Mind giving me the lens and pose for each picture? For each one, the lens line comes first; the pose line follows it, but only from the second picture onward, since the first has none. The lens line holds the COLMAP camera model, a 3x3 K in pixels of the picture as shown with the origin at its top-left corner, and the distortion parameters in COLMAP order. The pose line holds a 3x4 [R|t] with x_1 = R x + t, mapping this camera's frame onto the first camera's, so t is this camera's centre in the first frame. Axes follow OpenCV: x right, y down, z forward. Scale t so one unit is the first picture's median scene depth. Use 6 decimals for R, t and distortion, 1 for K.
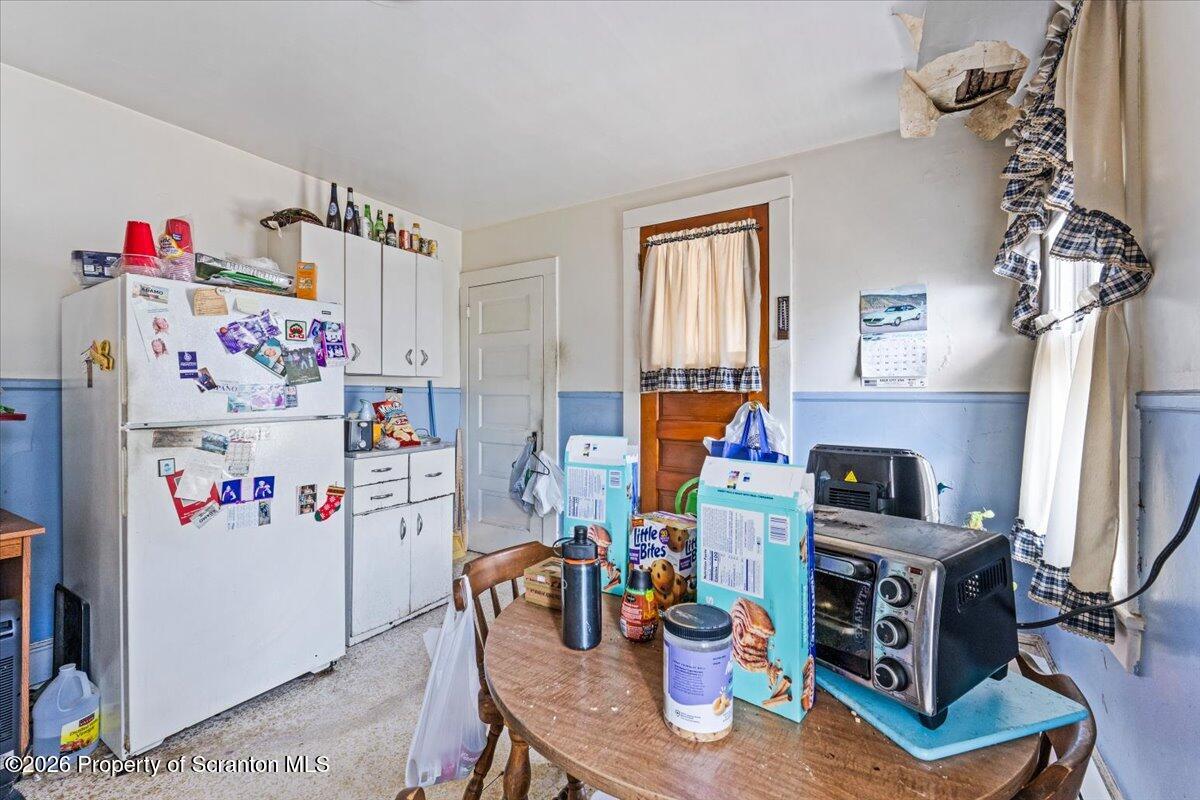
lens RADIAL K [[503.0, 0, 597.5], [0, 503.0, 396.4], [0, 0, 1]] dist [-0.007326, -0.000434]
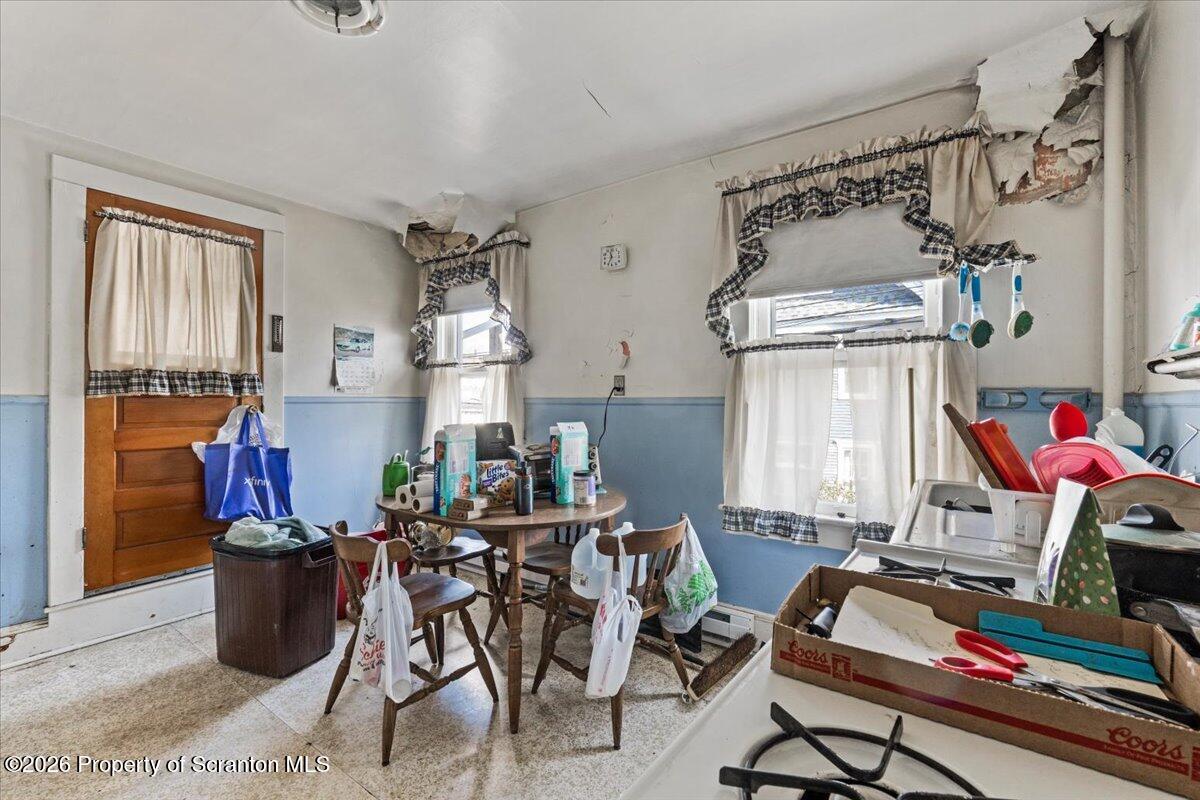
lens RADIAL K [[503.0, 0, 594.9], [0, 503.0, 398.7], [0, 0, 1]] dist [-0.007326, -0.000434]
pose [[0.076202, -0.005845, 0.997075, -0.703699], [-0.001196, 0.999982, 0.005953, -0.010968], [-0.997092, -0.001646, 0.076194, 0.157512]]
